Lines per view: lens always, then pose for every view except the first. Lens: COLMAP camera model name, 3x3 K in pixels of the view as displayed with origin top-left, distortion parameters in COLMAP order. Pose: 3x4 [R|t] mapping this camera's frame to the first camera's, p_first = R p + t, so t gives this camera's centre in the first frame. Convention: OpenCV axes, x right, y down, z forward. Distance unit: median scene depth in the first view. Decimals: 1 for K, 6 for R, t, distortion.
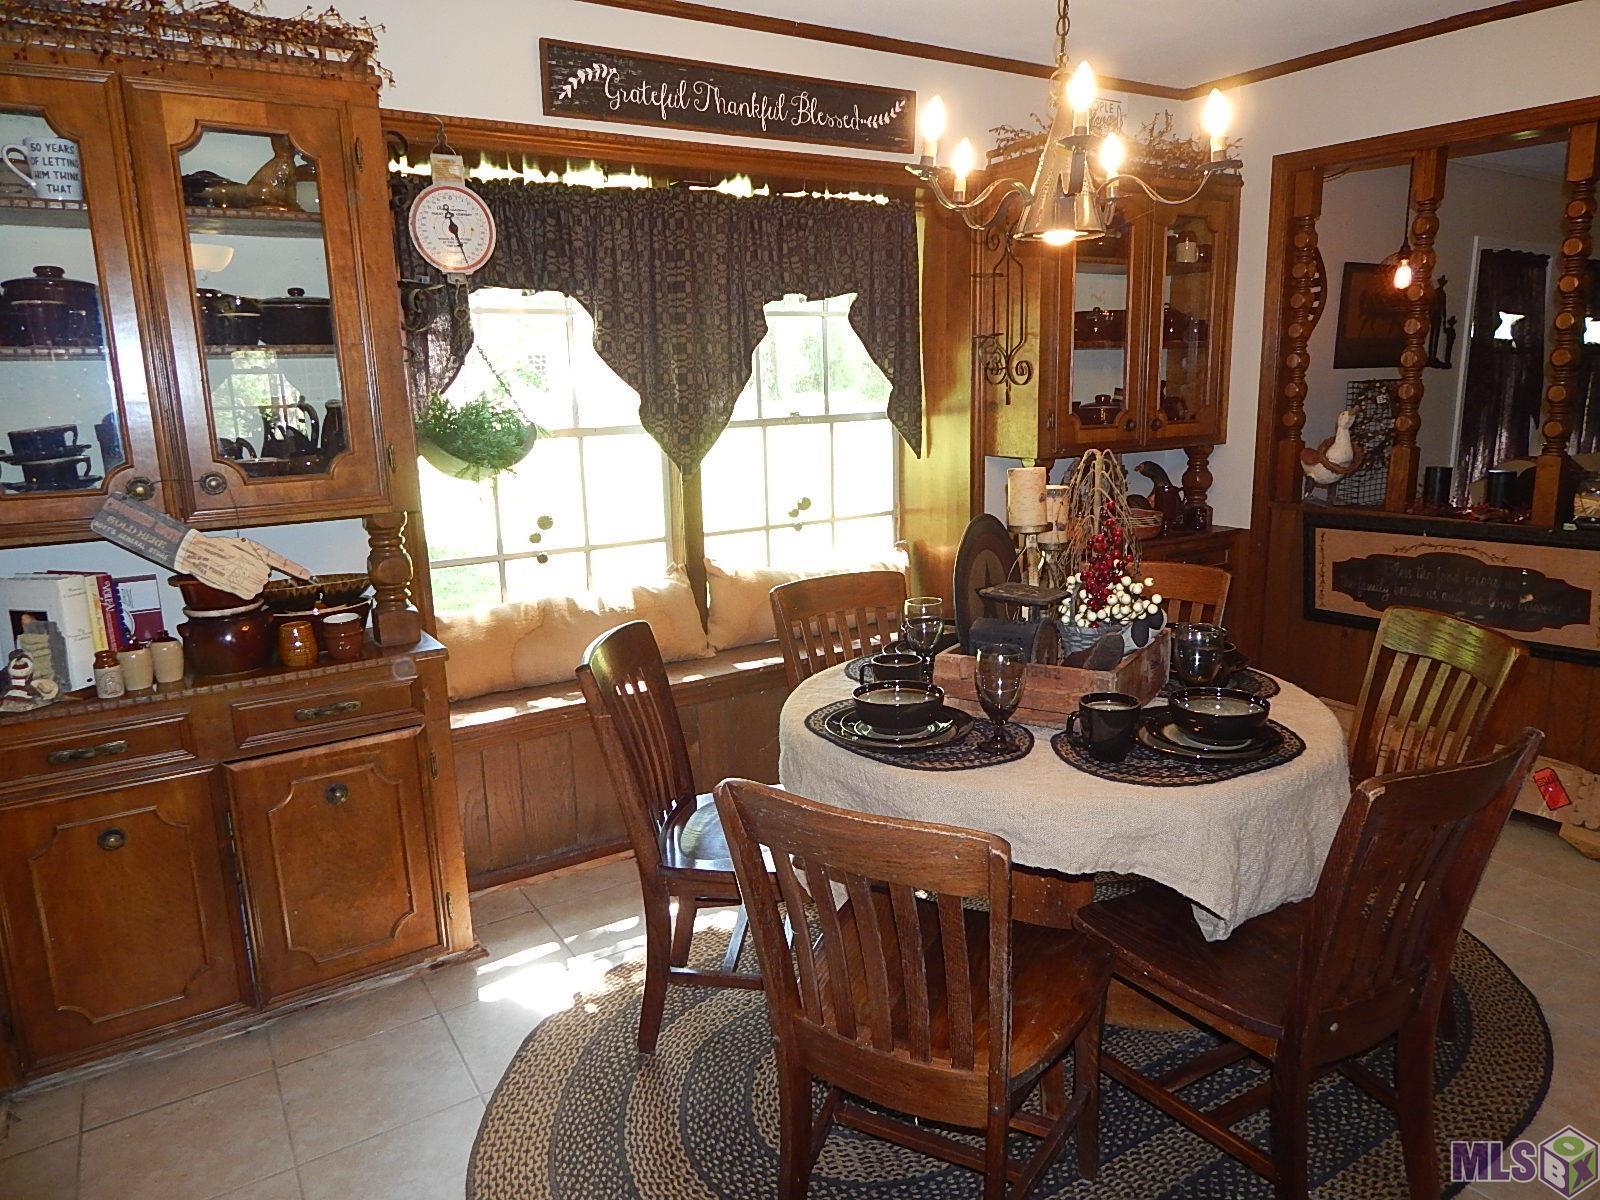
lens RADIAL K [[1076.2, 0, 800.0], [0, 1076.2, 600.0], [0, 0, 1]] dist [-0.004673, -0.000290]
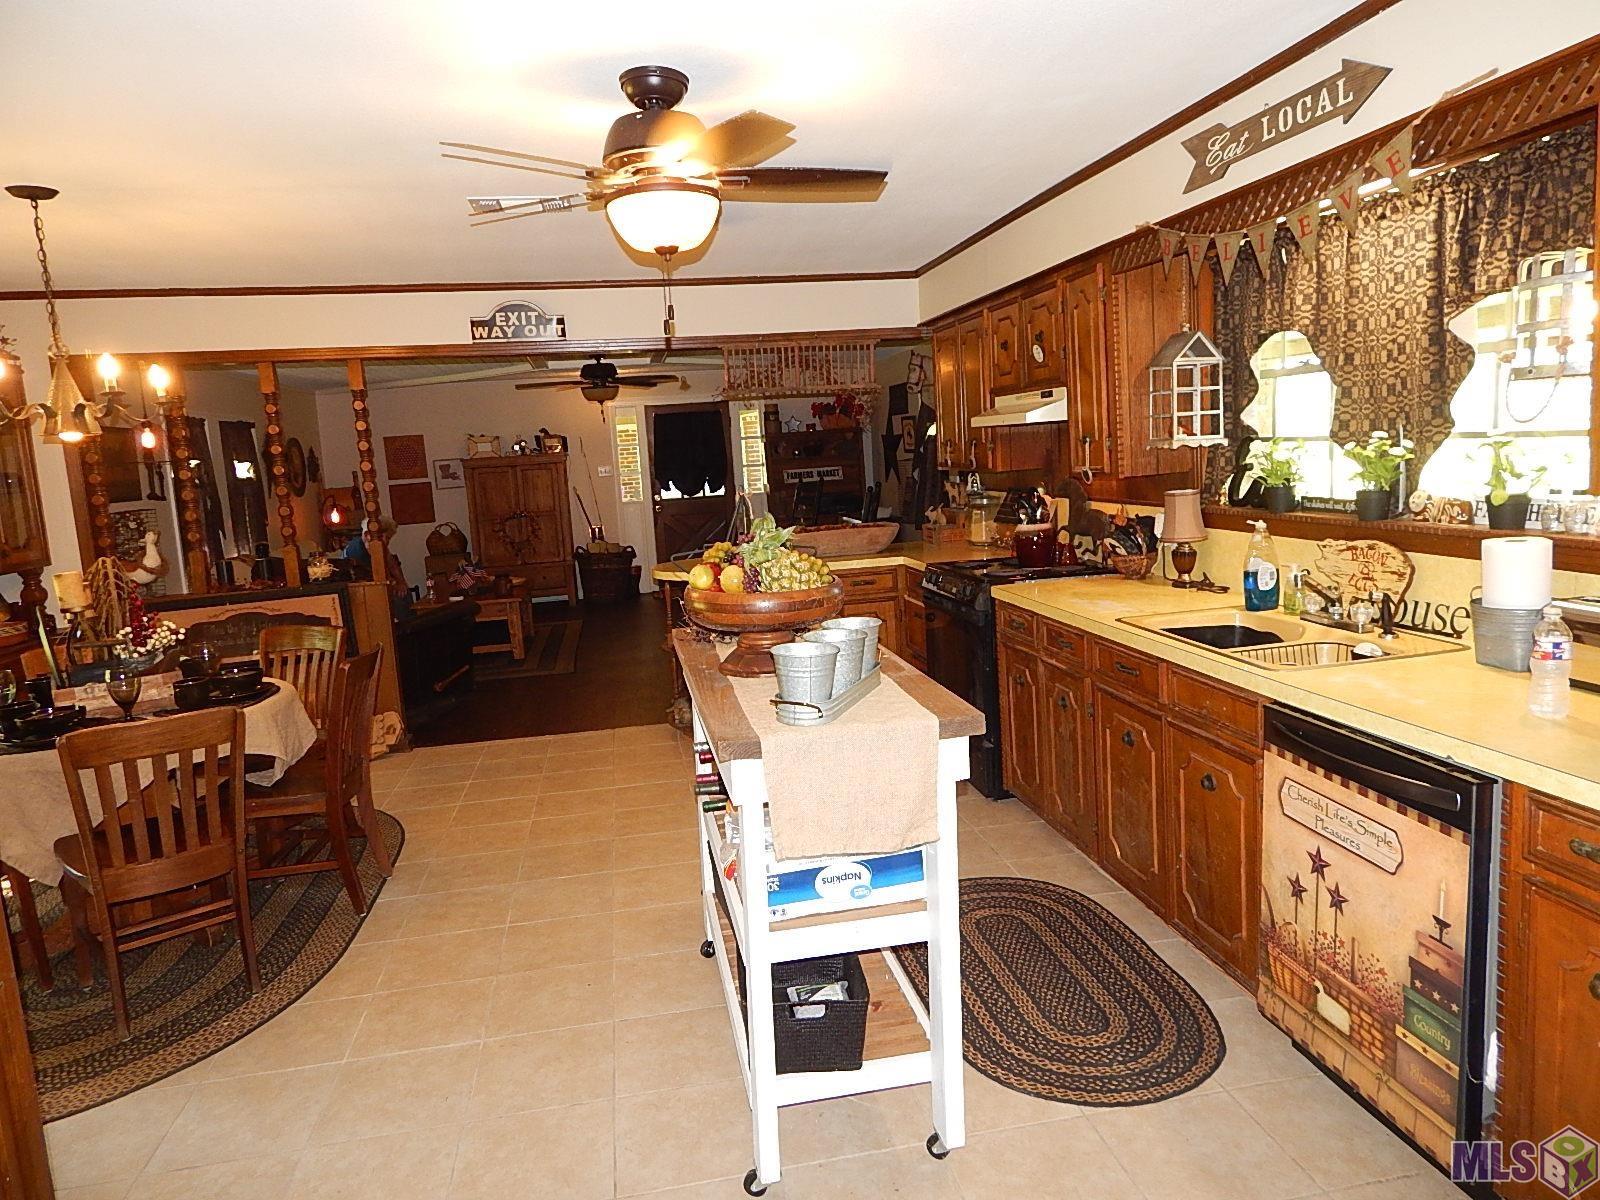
lens RADIAL K [[1076.2, 0, 800.0], [0, 1076.2, 600.0], [0, 0, 1]] dist [-0.004673, -0.000290]
pose [[0.392694, -0.129046, 0.910571, -0.477133], [0.235692, 0.971161, 0.035989, 0.068001], [-0.888955, 0.200481, 0.411784, -0.358249]]
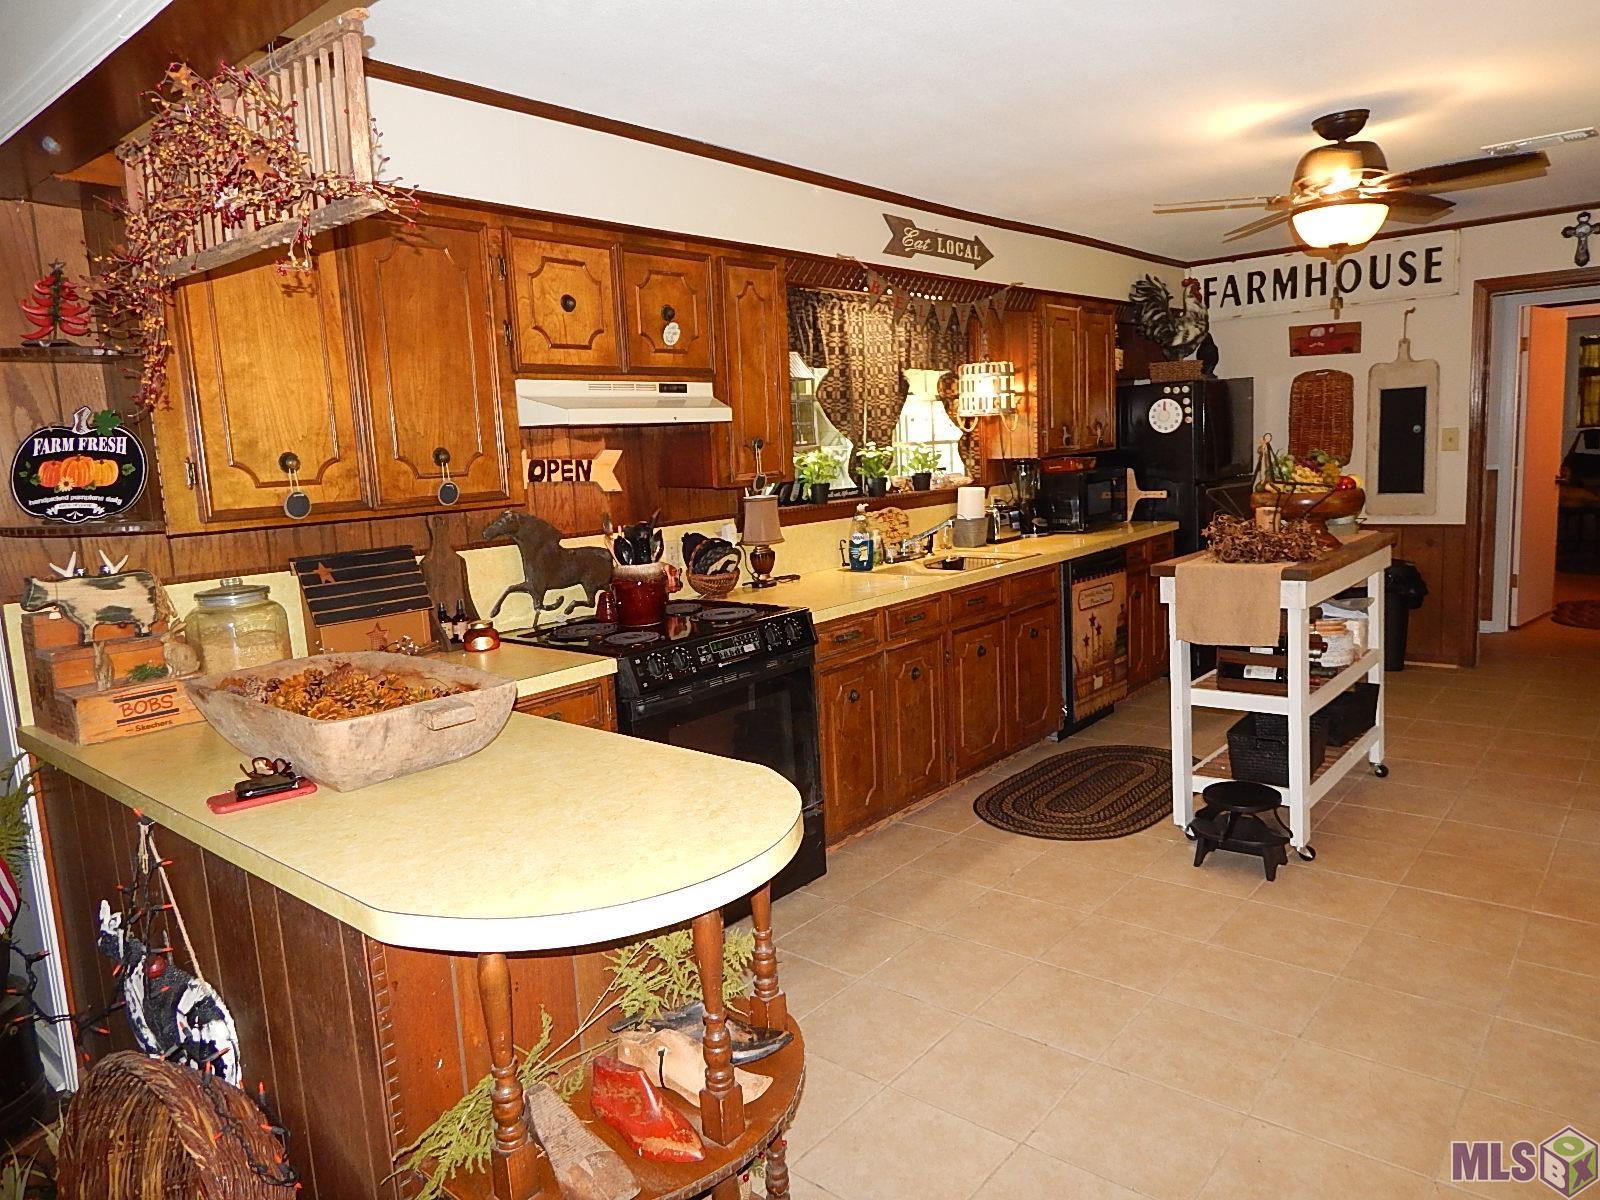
lens RADIAL K [[1052.6, 0, 806.9], [0, 1052.6, 598.9], [0, 0, 1]] dist [0.000559, -0.000711]
pose [[-0.955461, 0.114710, -0.271911, 0.200514], [0.015060, 0.939118, 0.343264, -0.056626], [0.294732, 0.323881, -0.899019, 0.190463]]
